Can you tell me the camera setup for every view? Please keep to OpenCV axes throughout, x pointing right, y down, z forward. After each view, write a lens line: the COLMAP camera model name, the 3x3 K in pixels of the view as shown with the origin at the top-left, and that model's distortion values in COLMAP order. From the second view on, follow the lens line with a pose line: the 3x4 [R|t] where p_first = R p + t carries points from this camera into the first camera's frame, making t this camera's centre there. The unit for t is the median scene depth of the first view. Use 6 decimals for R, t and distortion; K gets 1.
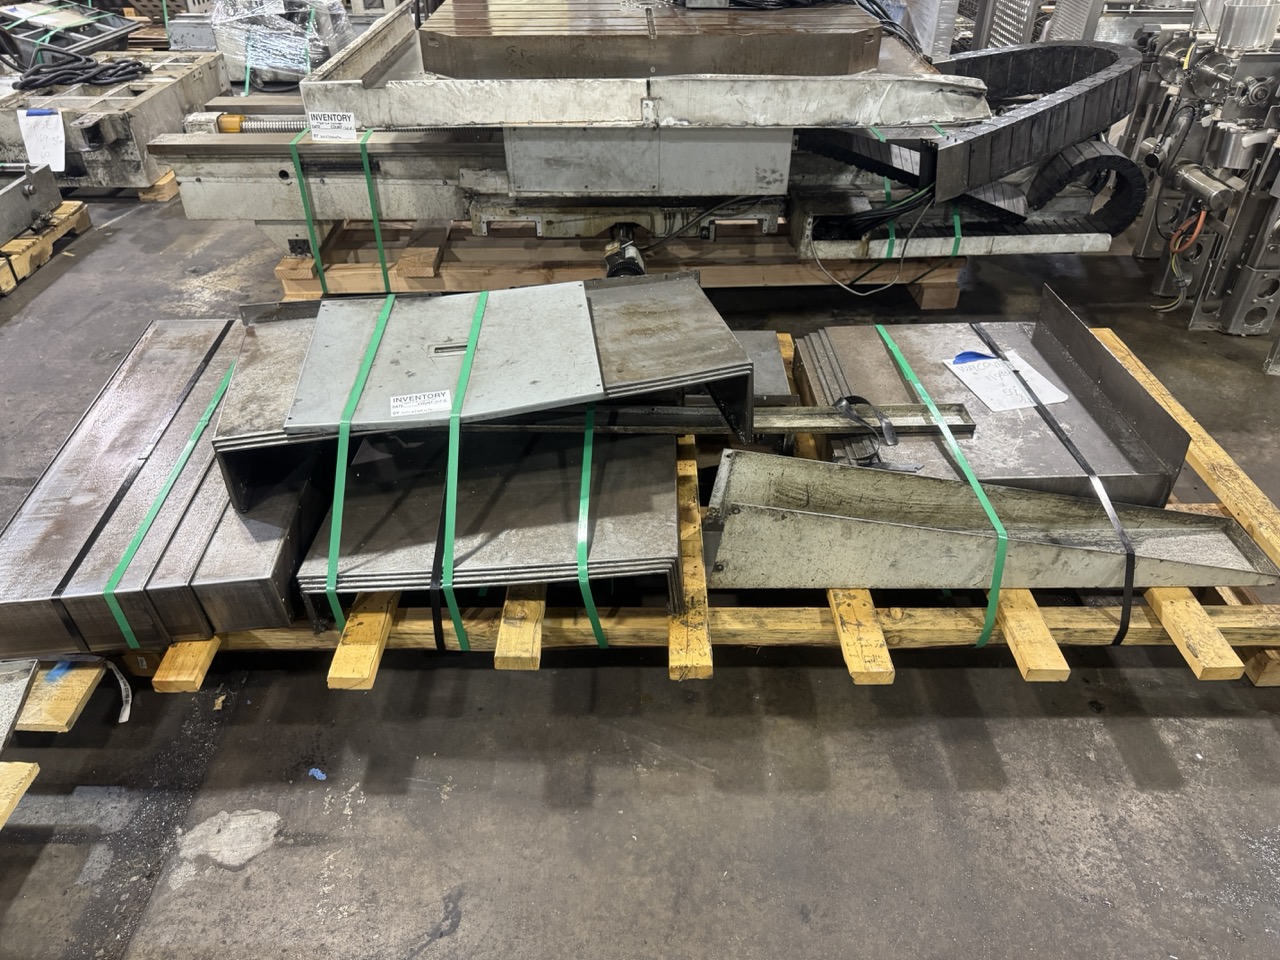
lens RADIAL K [[914.0, 0, 640.0], [0, 914.0, 480.0], [0, 0, 1]] dist [0.019640, -0.023568]
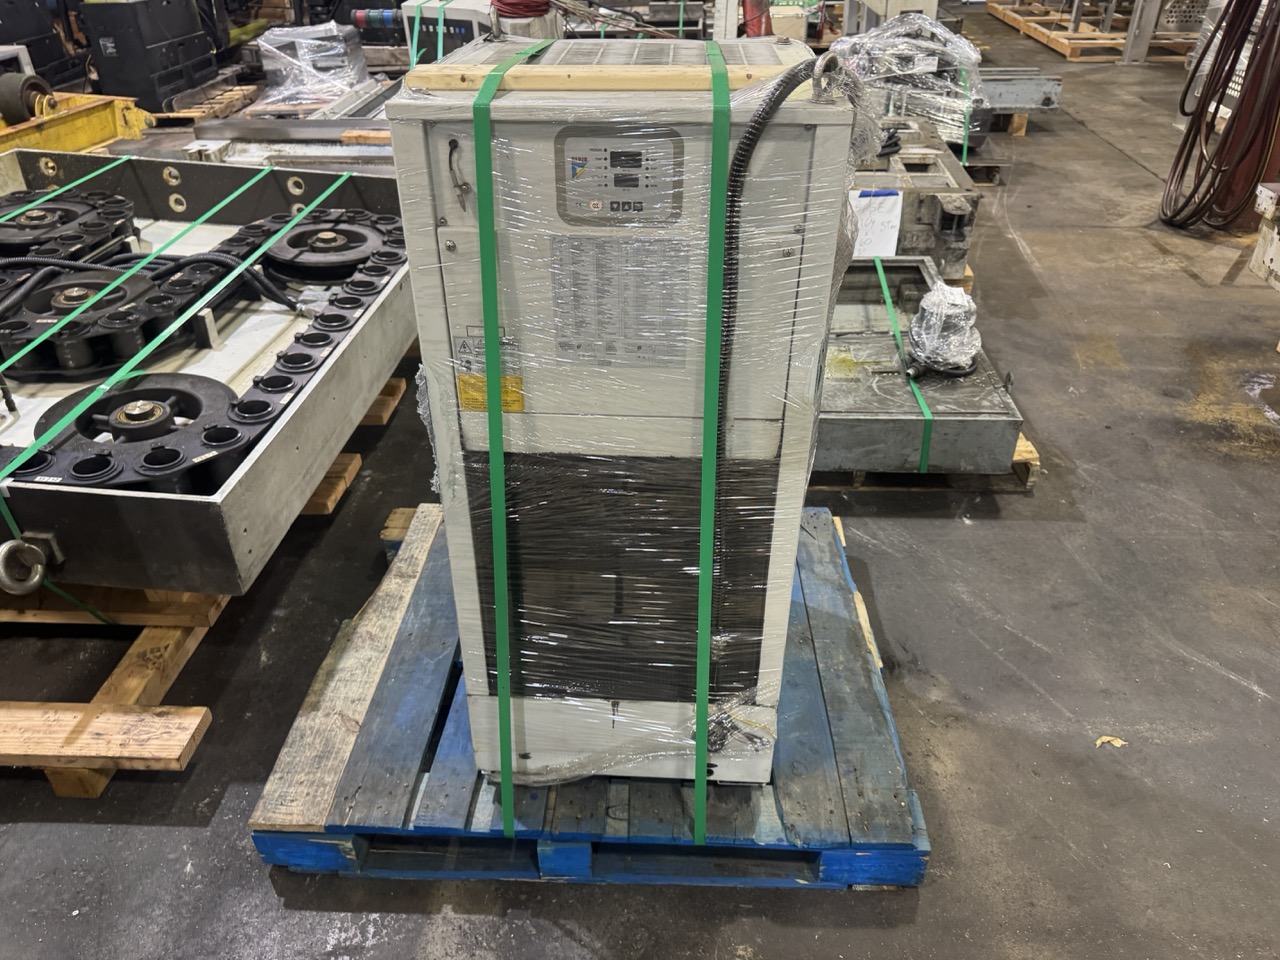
lens RADIAL K [[908.6, 0, 640.0], [0, 908.6, 480.0], [0, 0, 1]] dist [0.058263, -0.079239]
pose [[0.996637, 0.033665, -0.074710, -1.063345], [-0.036497, 0.998653, -0.036873, -0.127824], [0.073368, 0.039476, 0.996523, 0.198789]]
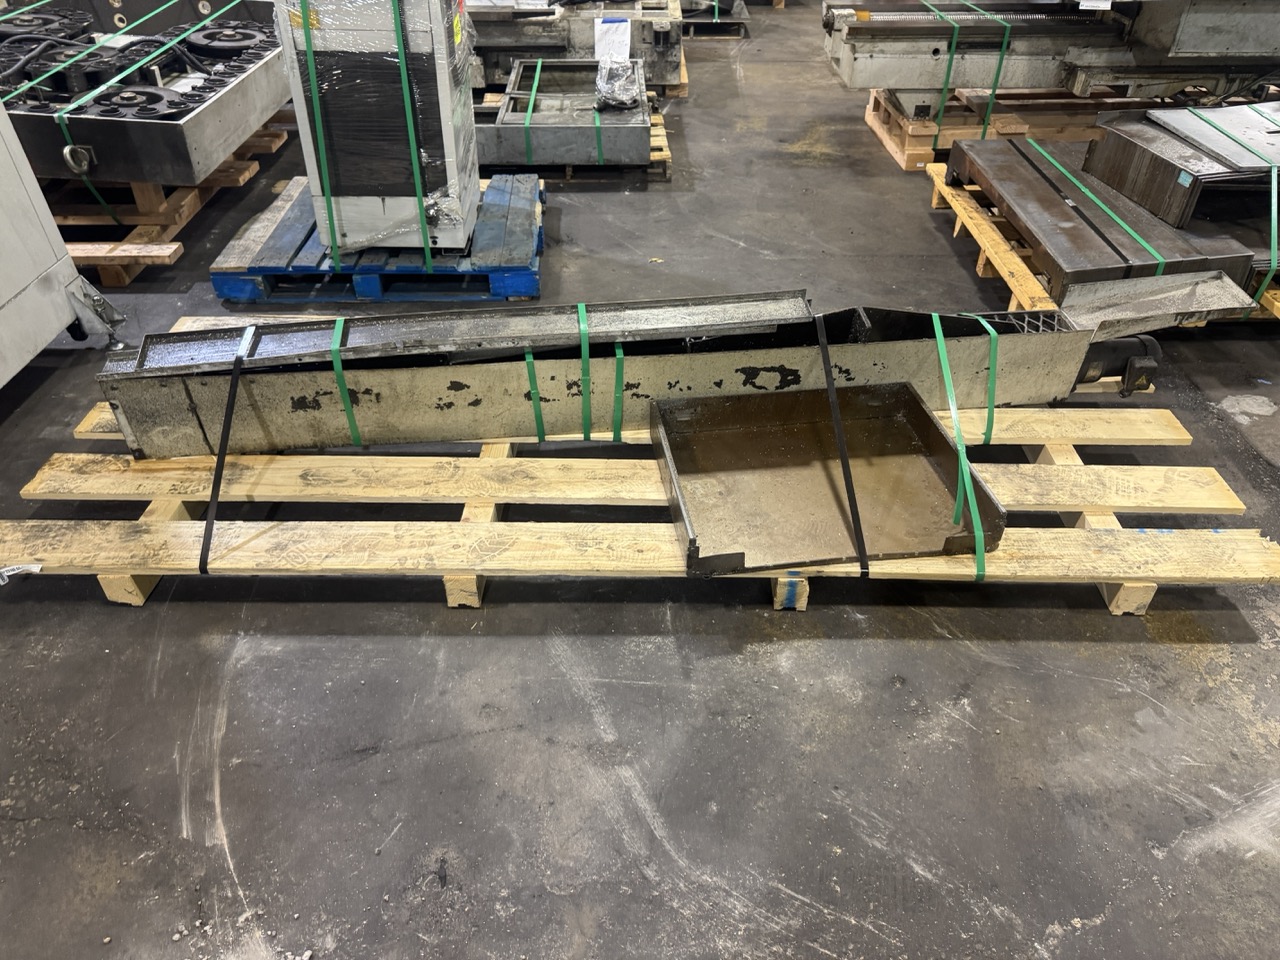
lens RADIAL K [[913.6, 0, 640.0], [0, 913.6, 480.0], [0, 0, 1]] dist [0.020755, -0.009097]
pose [[0.999994, 0.000633, 0.003542, -0.826160], [-0.000720, 0.999702, 0.024407, 0.258044], [-0.003525, -0.024410, 0.999696, -0.350518]]
